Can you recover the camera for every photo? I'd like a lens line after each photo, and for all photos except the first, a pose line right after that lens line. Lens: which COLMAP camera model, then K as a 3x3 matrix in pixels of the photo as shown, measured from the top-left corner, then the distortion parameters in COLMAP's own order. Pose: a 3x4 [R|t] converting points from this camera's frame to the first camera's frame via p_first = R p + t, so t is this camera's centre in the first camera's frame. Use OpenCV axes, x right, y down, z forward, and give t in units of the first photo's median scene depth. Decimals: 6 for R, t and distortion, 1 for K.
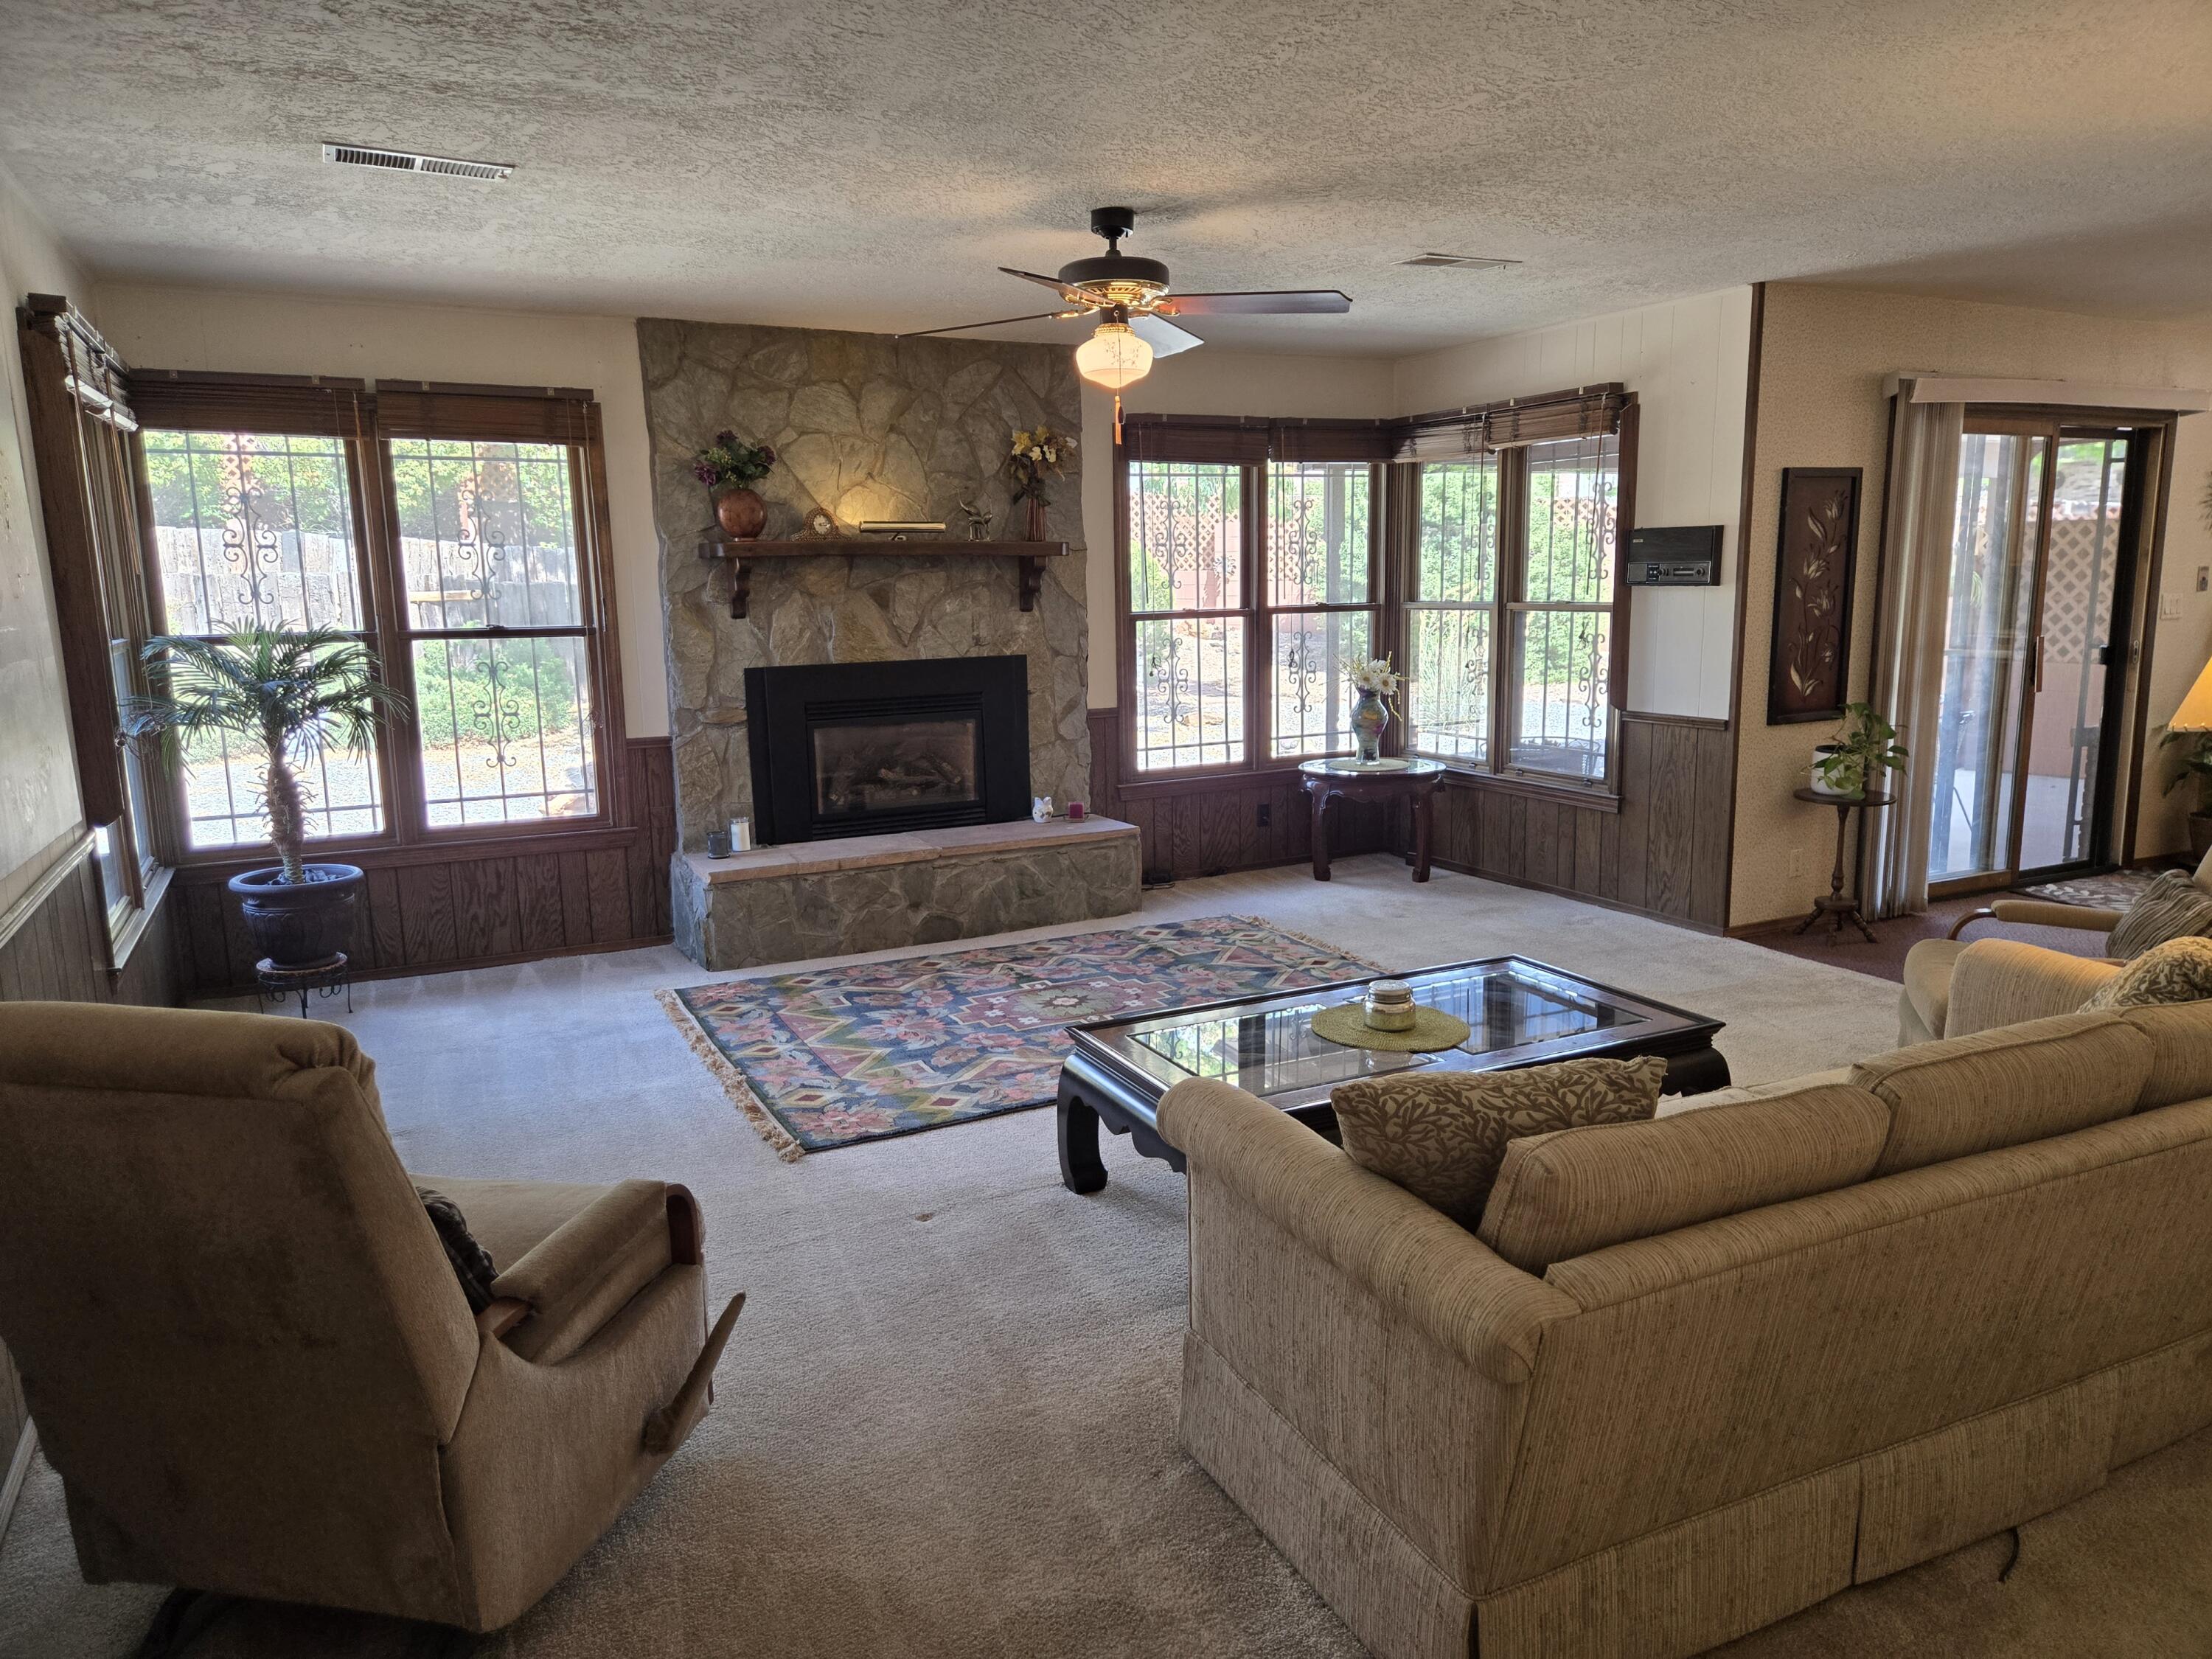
lens RADIAL K [[1549.5, 0, 1106.2], [0, 1549.5, 864.9], [0, 0, 1]] dist [0.043508, -0.067002]
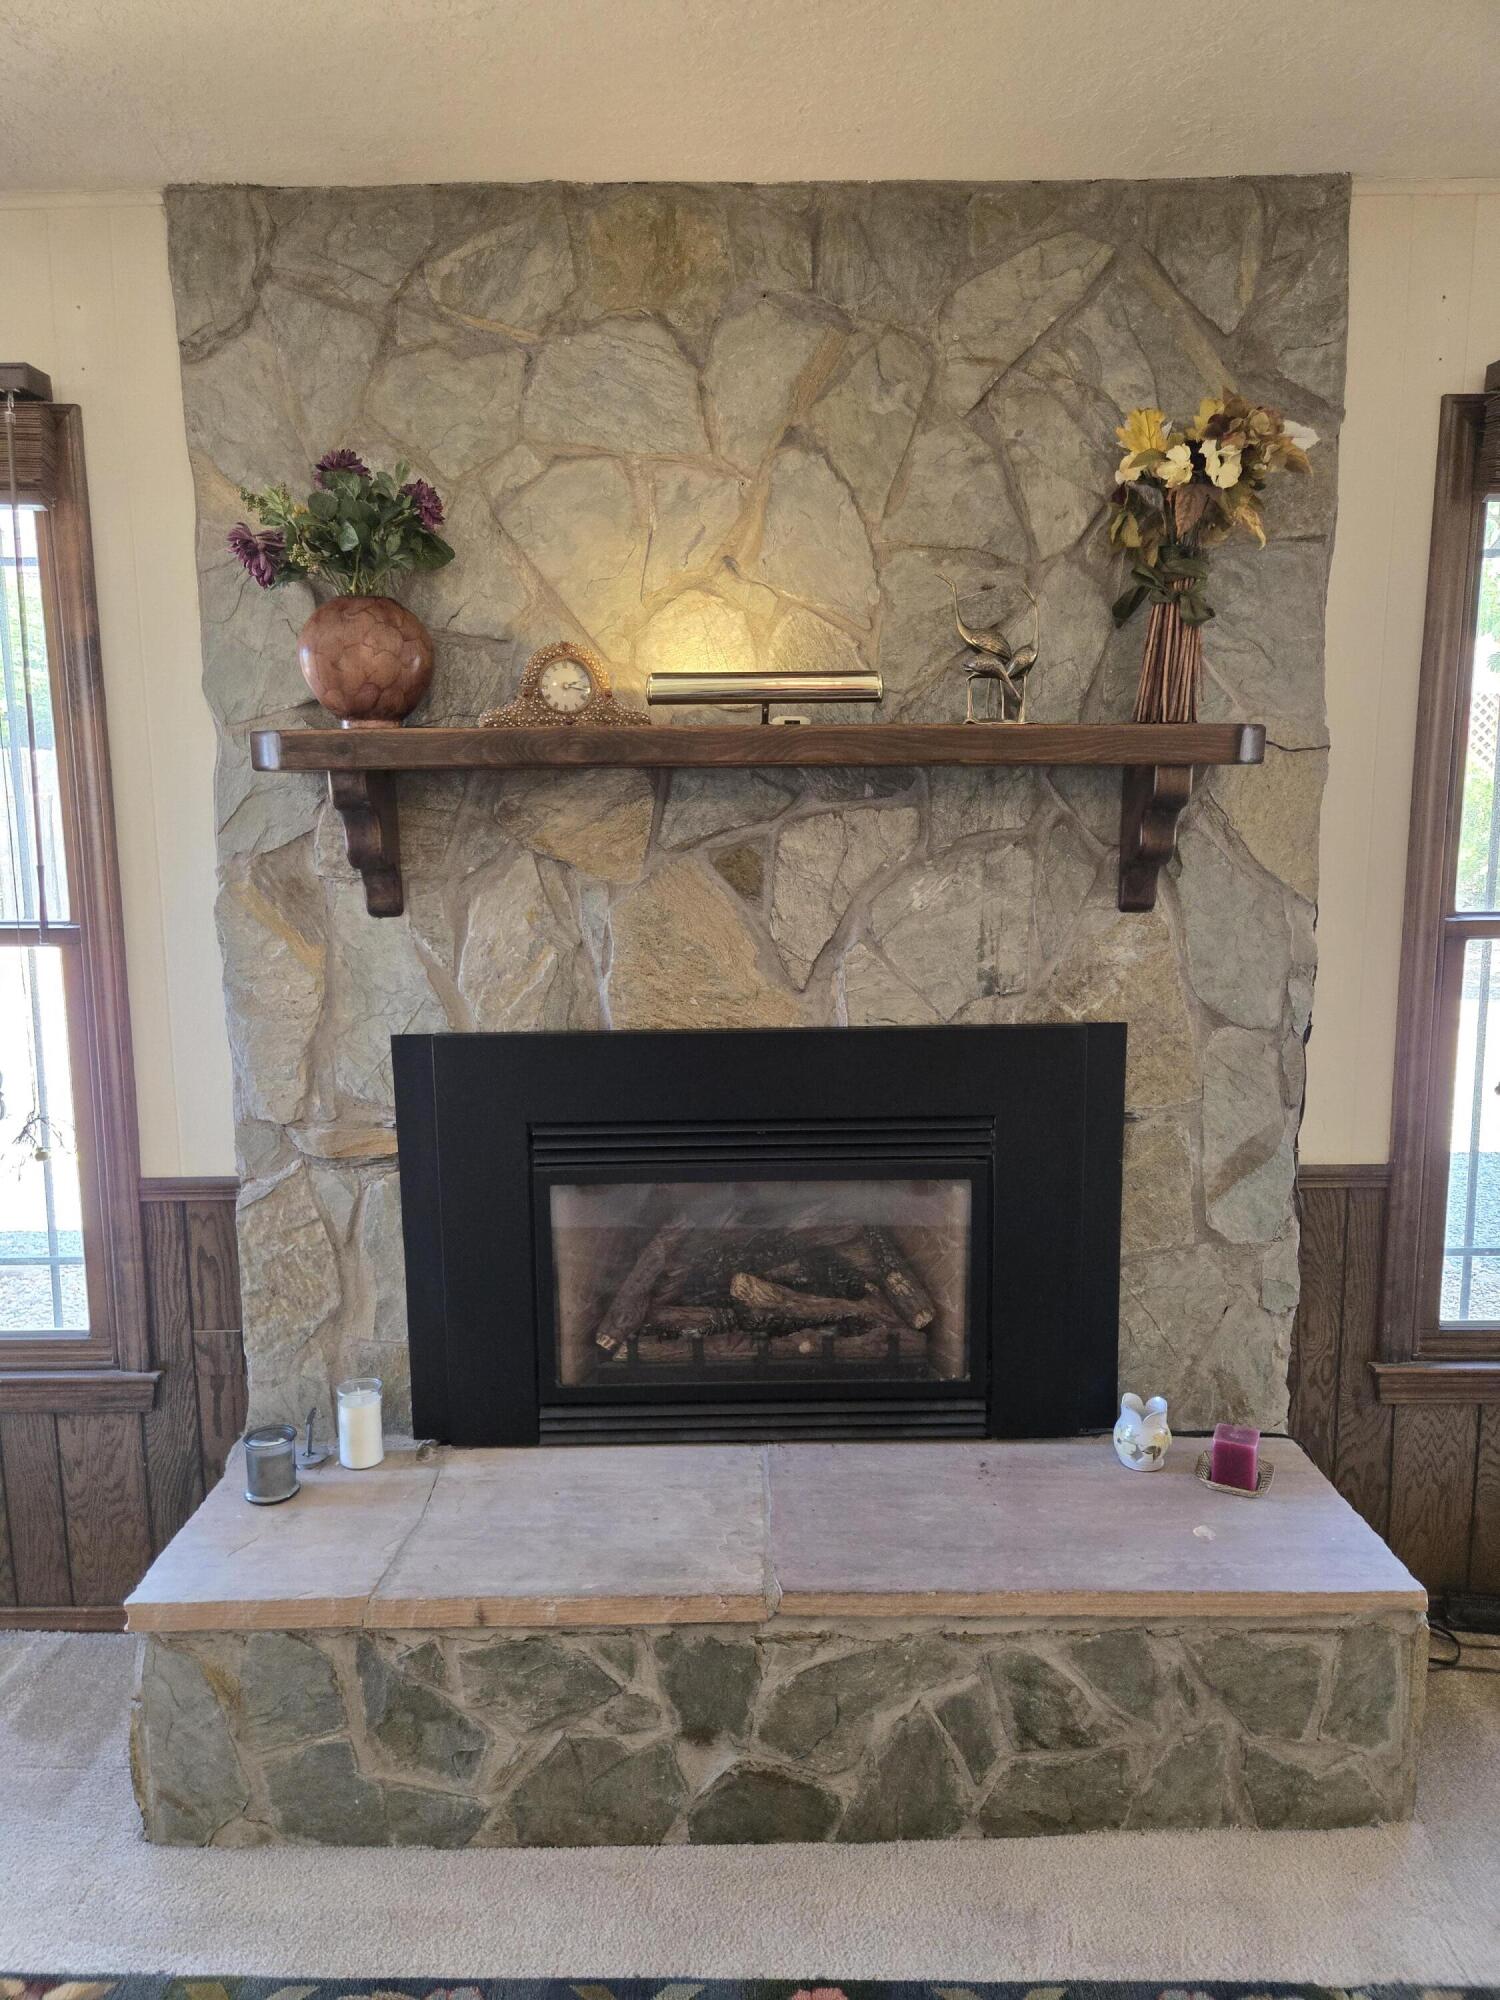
lens RADIAL K [[1340.5, 0, 747.1], [0, 1340.5, 1009.0], [0, 0, 1]] dist [0.043300, -0.002833]
pose [[0.893445, 0.076595, -0.442594, 0.011843], [-0.087235, 0.996181, -0.003700, -0.137651], [0.440621, 0.041915, 0.896714, 0.703519]]
